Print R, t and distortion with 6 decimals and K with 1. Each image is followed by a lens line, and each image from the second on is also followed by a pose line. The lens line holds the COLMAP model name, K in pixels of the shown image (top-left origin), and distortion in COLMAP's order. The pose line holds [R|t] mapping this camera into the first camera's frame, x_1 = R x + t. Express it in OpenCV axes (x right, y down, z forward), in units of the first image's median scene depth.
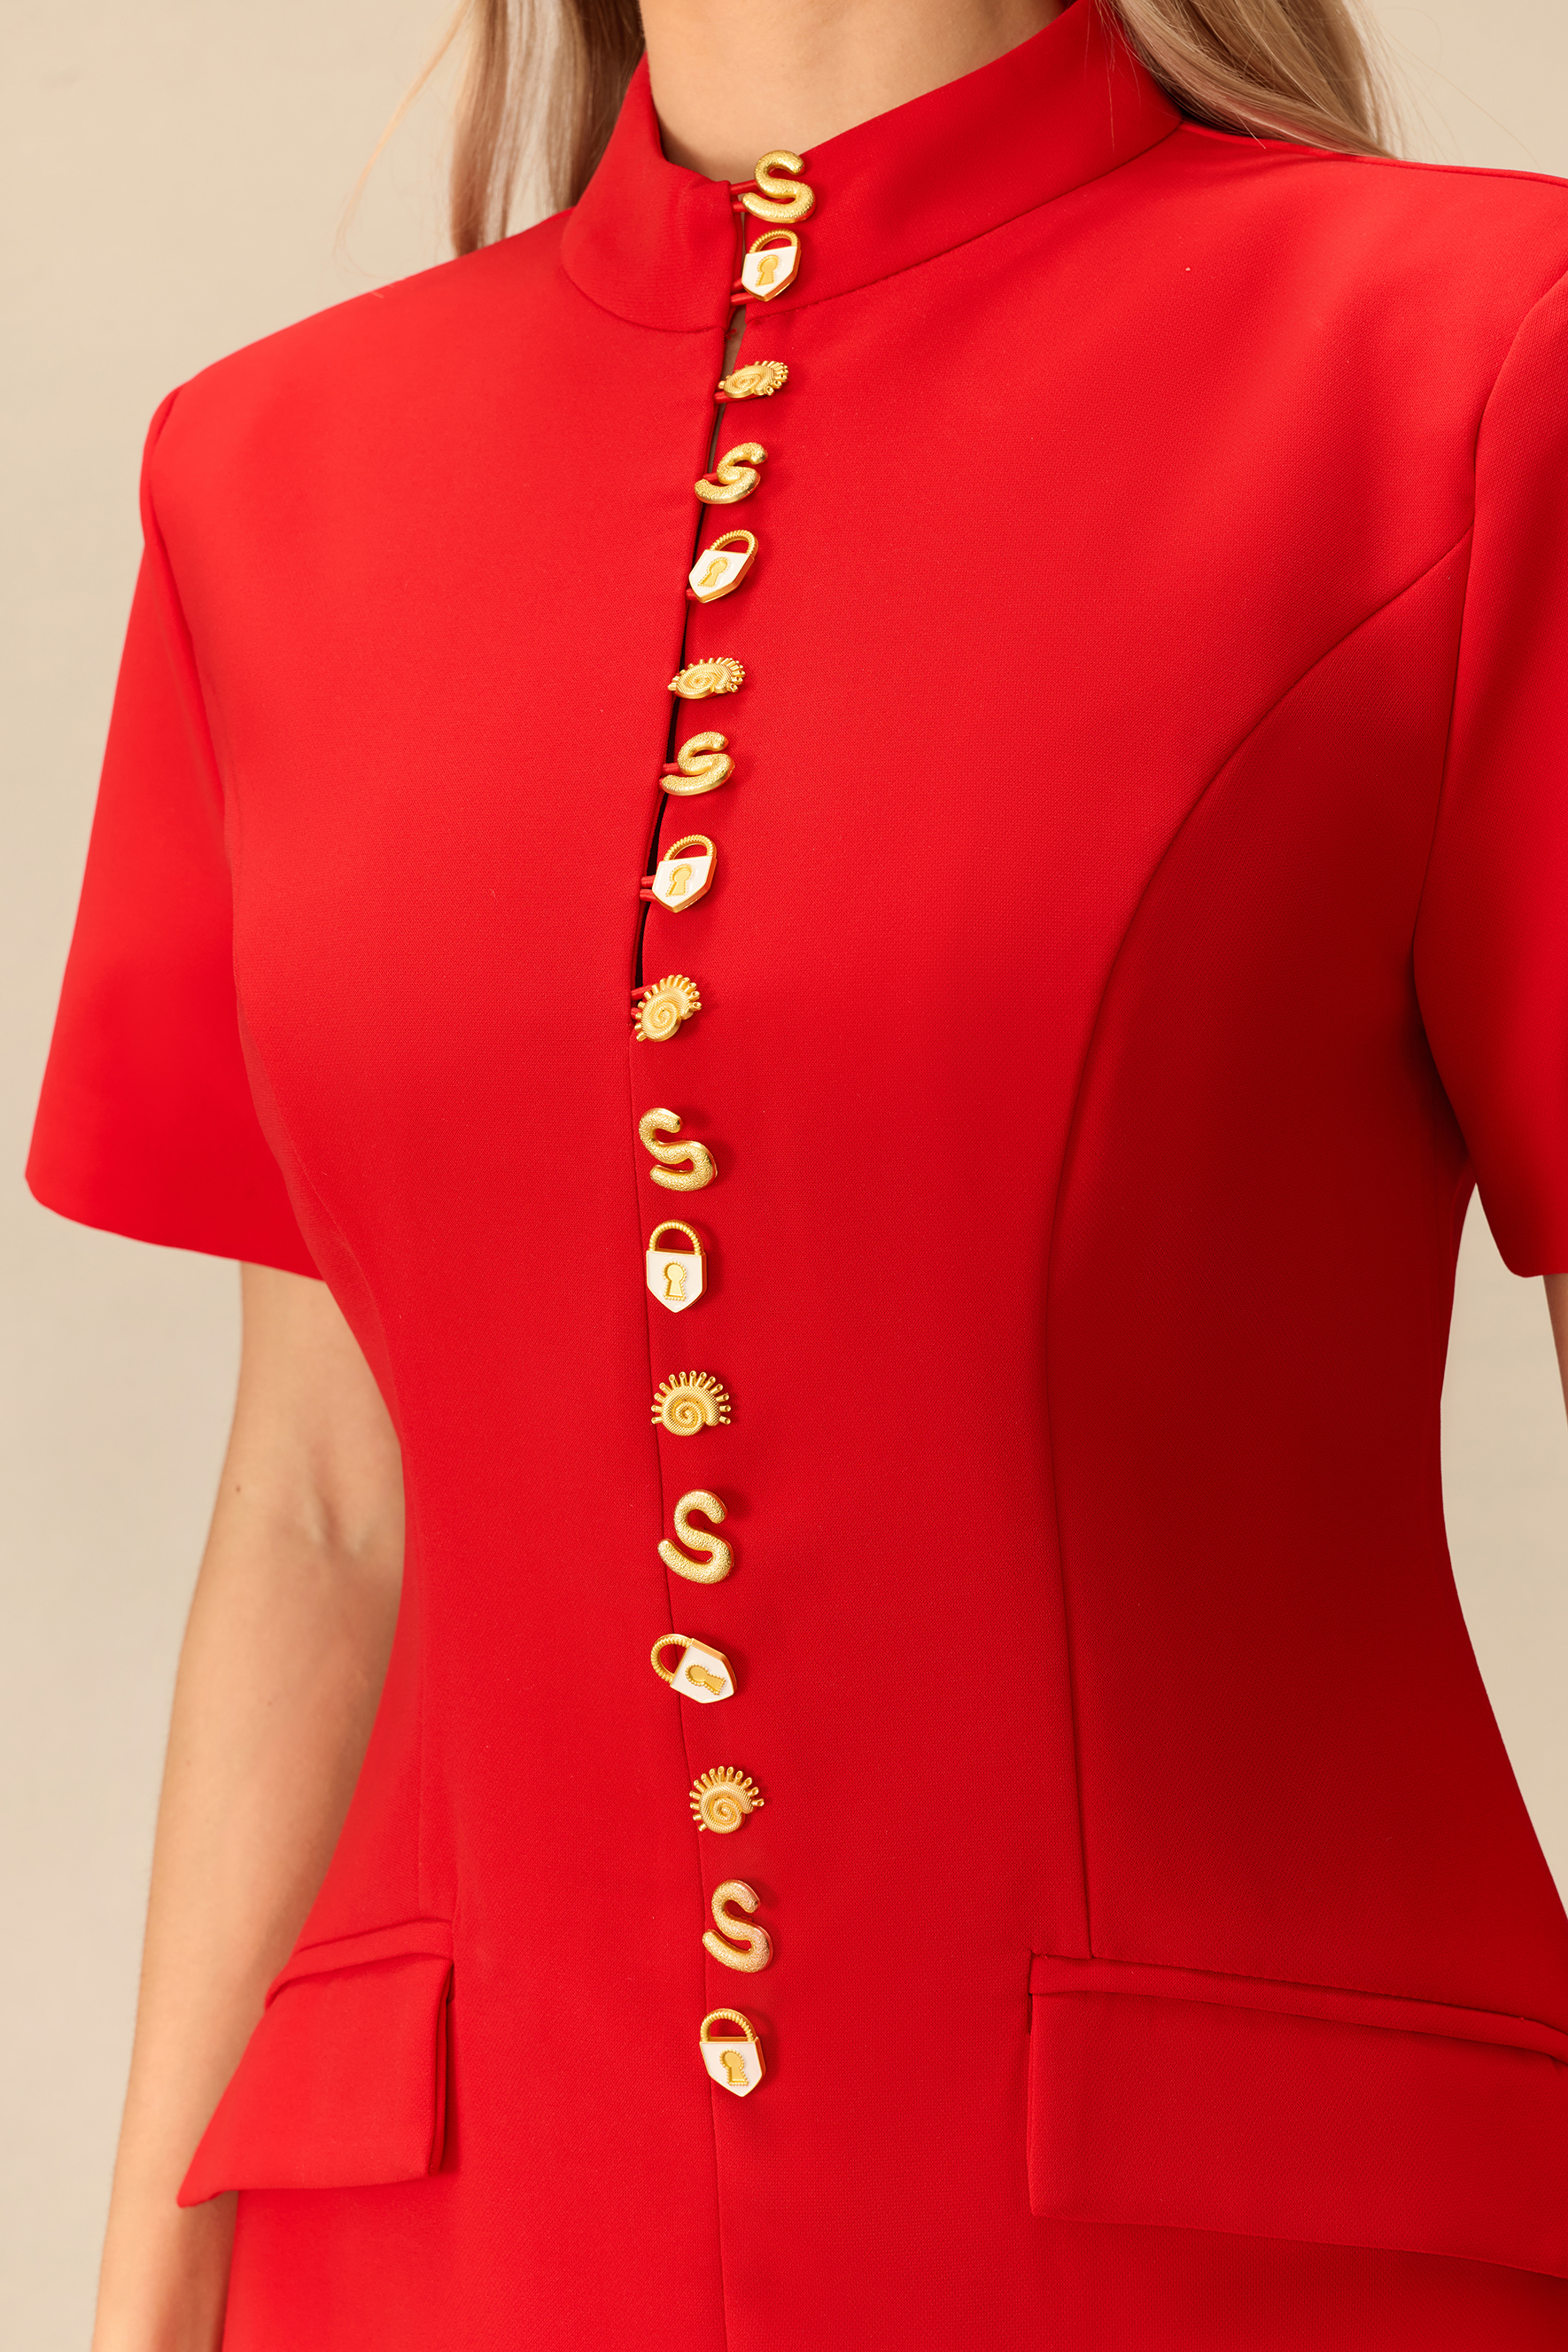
lens RADIAL K [[4751.4, 0, 780.8], [0, 4751.4, 1167.0], [0, 0, 1]] dist [0.203875, 0.000000]
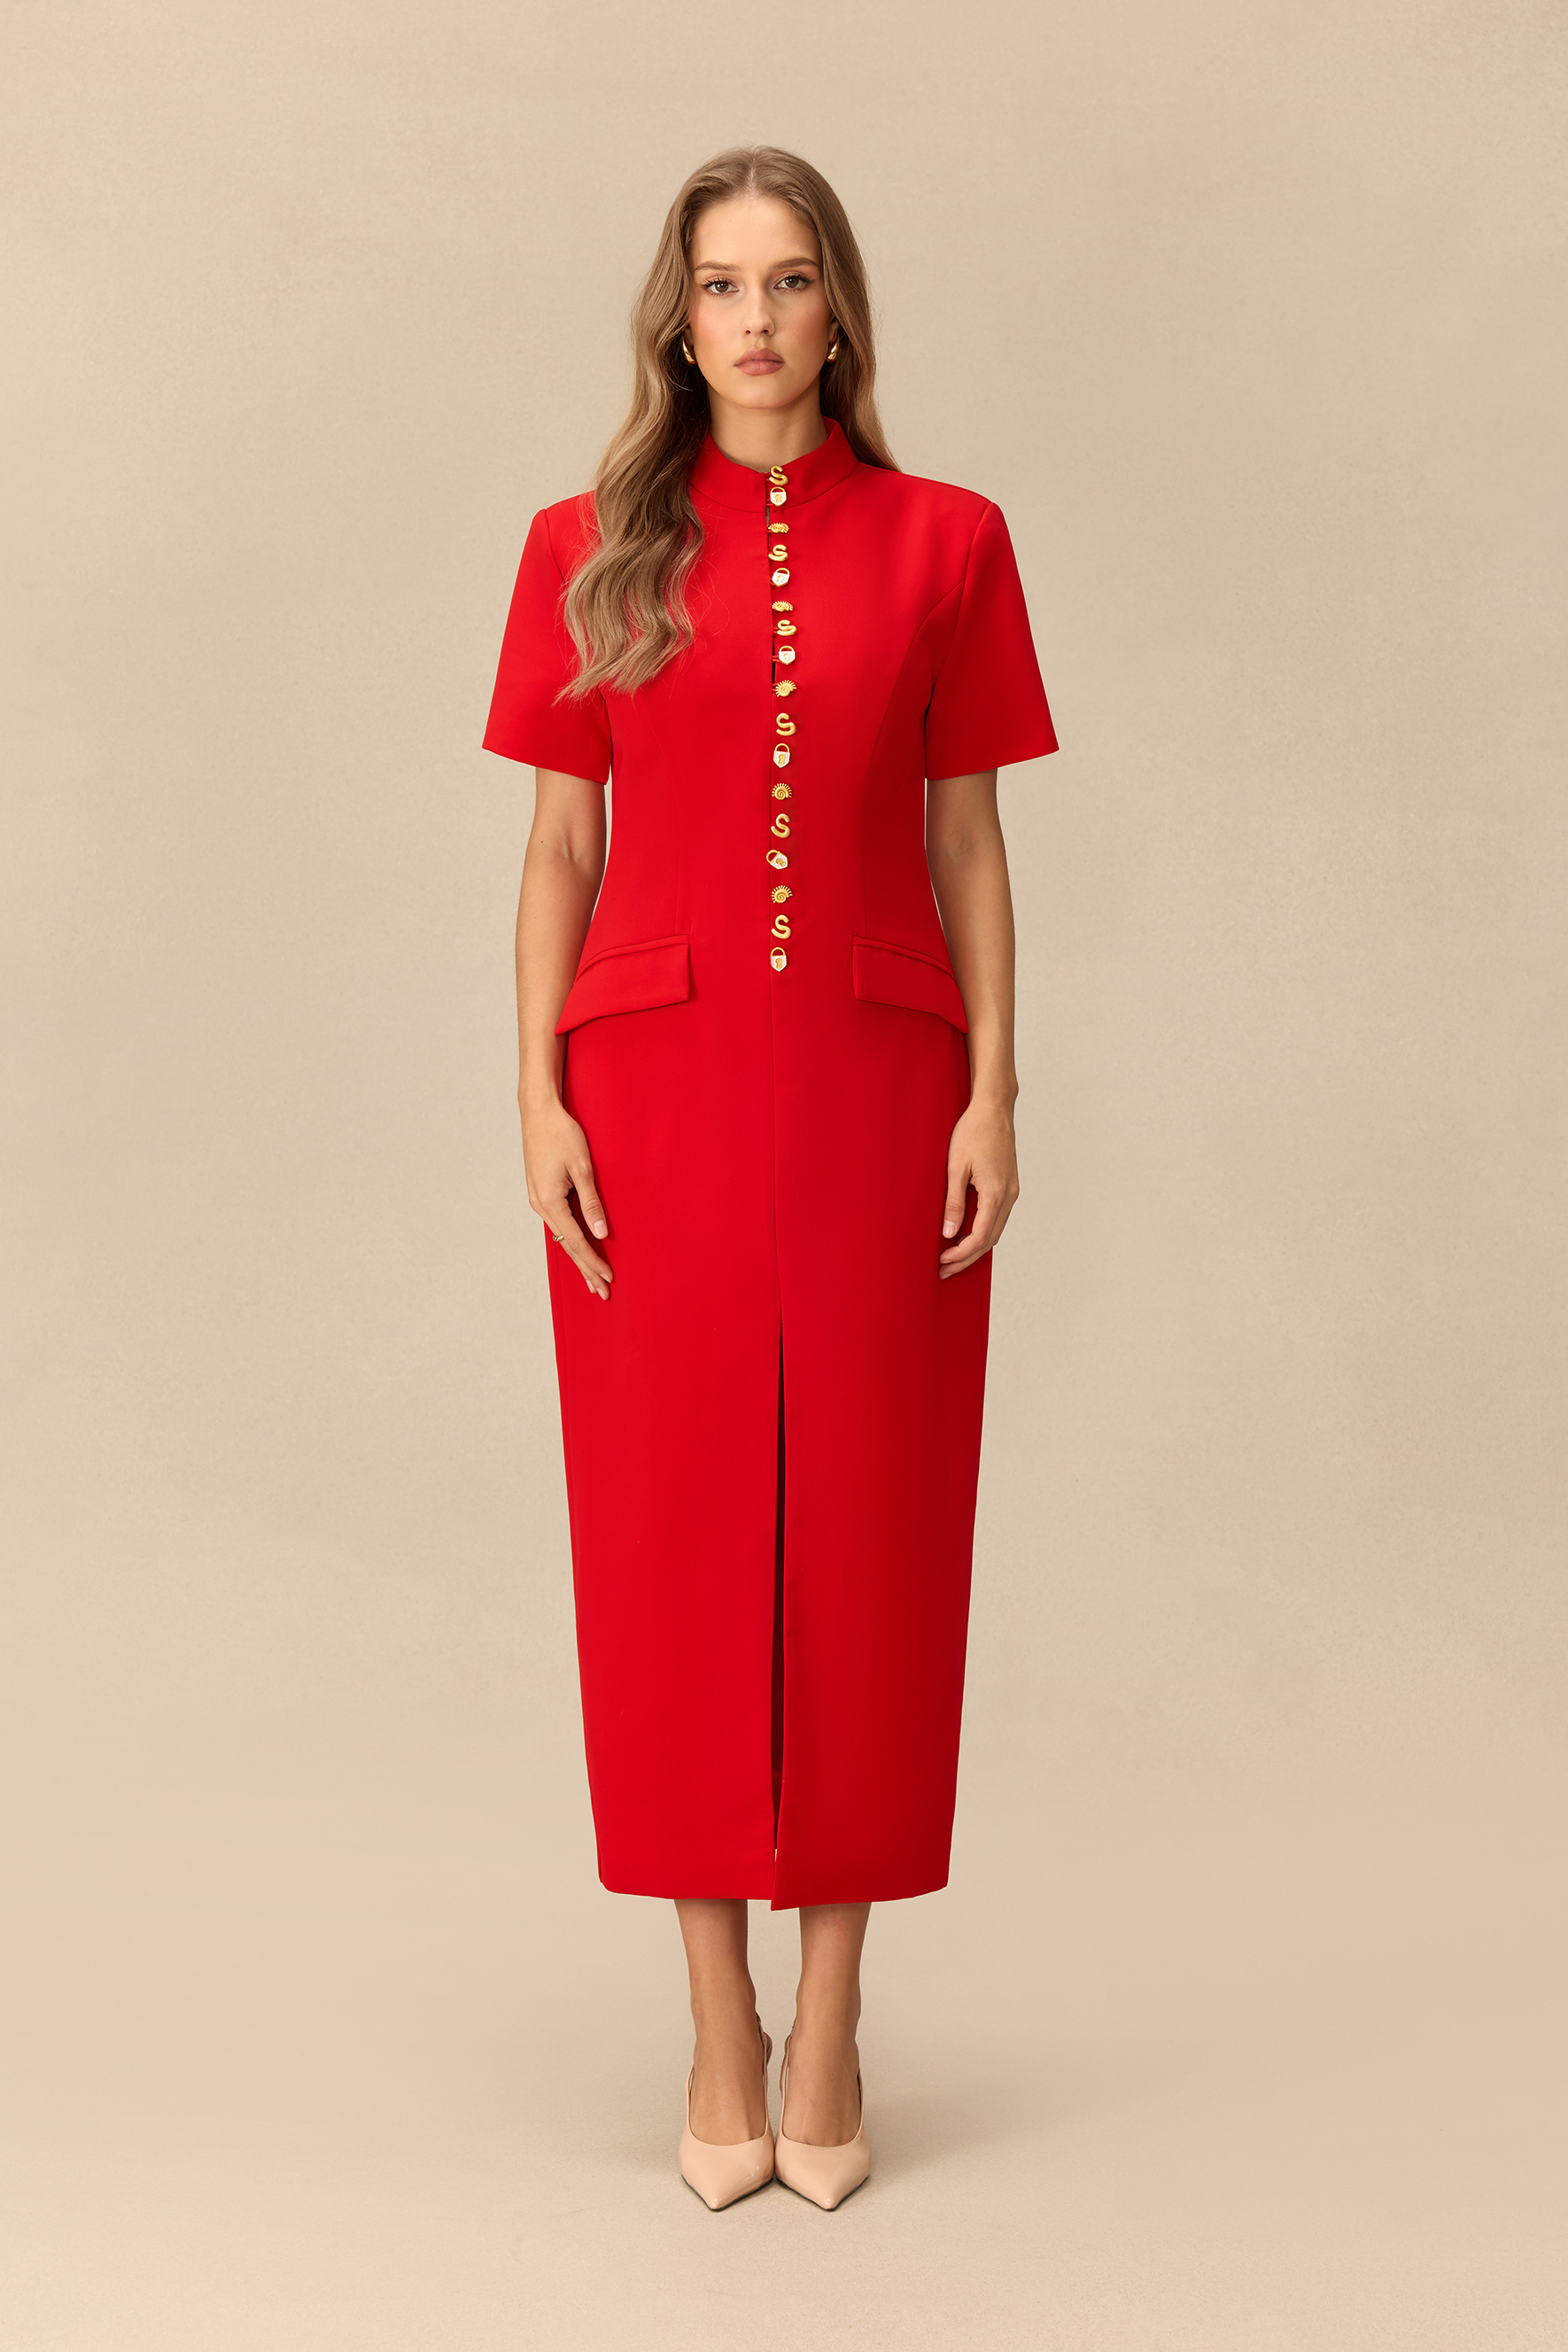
lens RADIAL K [[4751.4, 0, 853.9], [0, 4751.4, 1159.9], [0, 0, 1]] dist [0.203875, 0.000000]
pose [[0.933815, 0.011160, 0.357583, -1.345521], [-0.018053, 0.999710, 0.015942, 0.286420], [-0.357301, -0.021342, 0.933745, -2.664458]]
